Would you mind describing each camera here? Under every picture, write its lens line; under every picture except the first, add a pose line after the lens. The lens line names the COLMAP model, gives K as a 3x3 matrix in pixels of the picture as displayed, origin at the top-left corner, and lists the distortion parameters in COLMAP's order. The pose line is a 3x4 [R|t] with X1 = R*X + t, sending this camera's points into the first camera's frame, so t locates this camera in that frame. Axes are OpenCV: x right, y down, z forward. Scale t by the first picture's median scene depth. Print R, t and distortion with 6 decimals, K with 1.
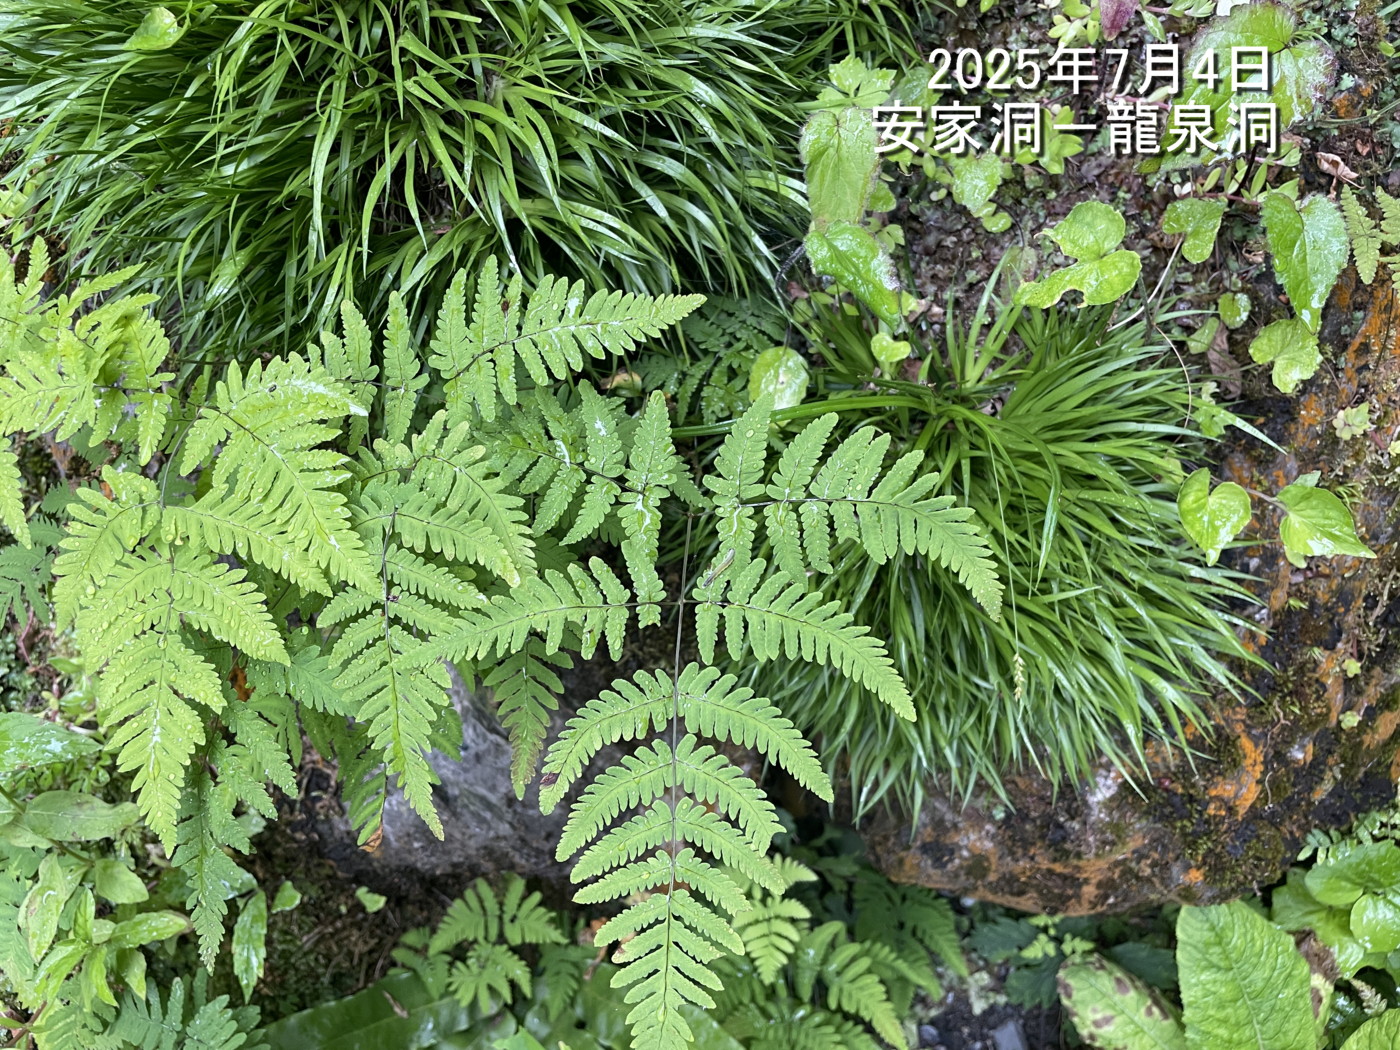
lens RADIAL K [[1061.7, 0, 707.6], [0, 1061.7, 520.4], [0, 0, 1]] dist [0.012315, -0.043722]
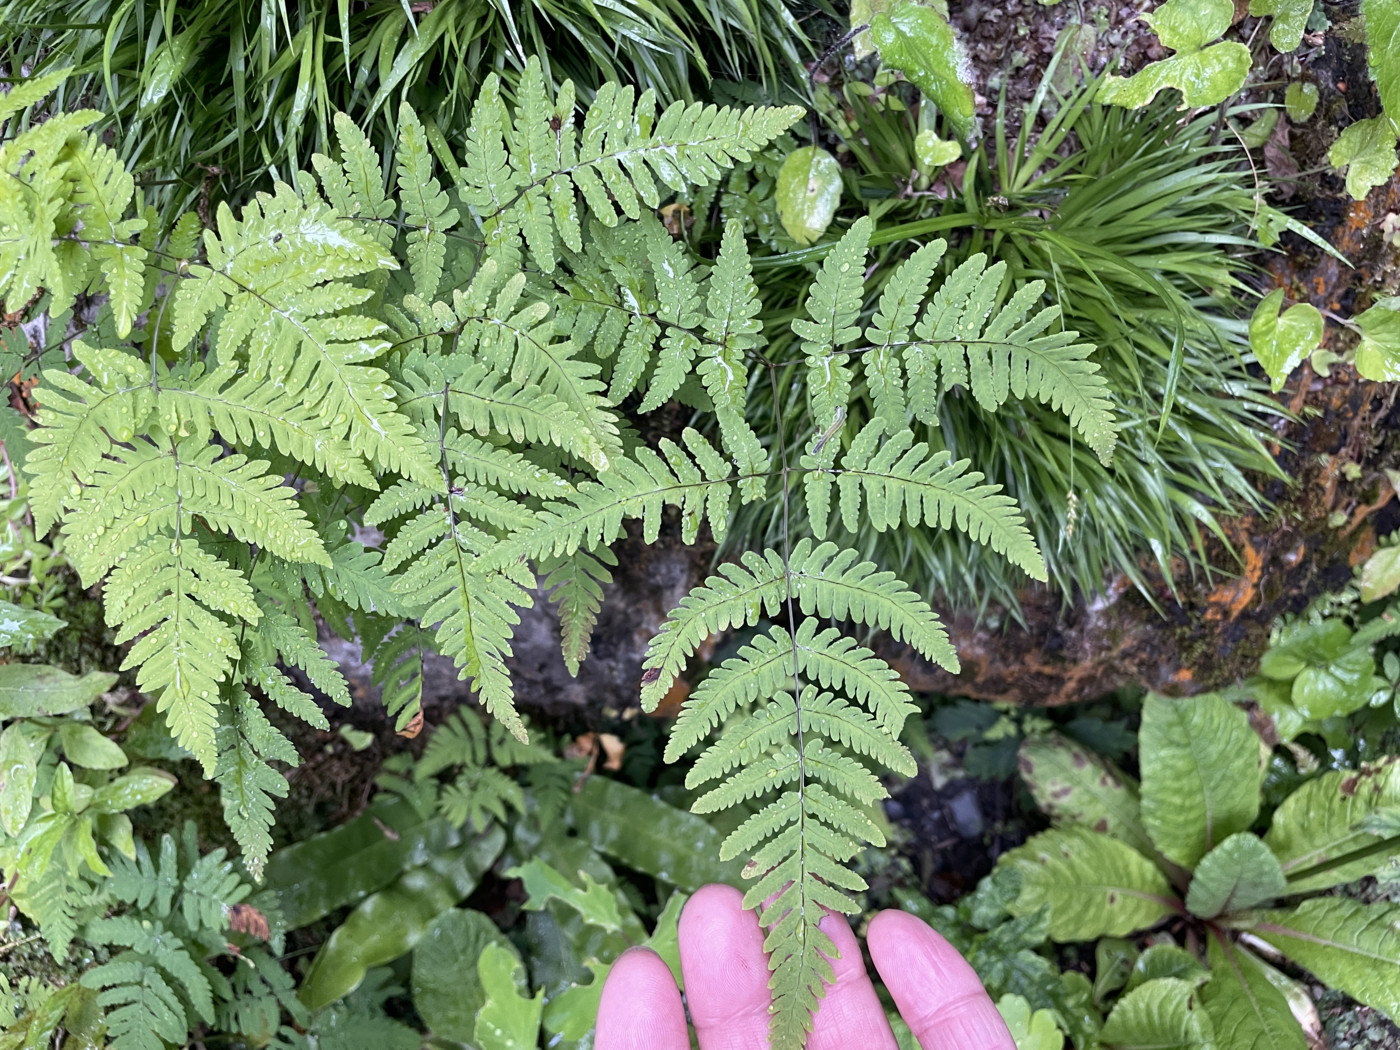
lens RADIAL K [[1061.7, 0, 708.9], [0, 1061.7, 527.9], [0, 0, 1]] dist [0.012315, -0.043722]
pose [[0.993948, -0.046047, 0.099739, -0.118776], [0.022695, 0.974396, 0.223690, -0.055888], [-0.107486, -0.220073, 0.969544, 0.091379]]
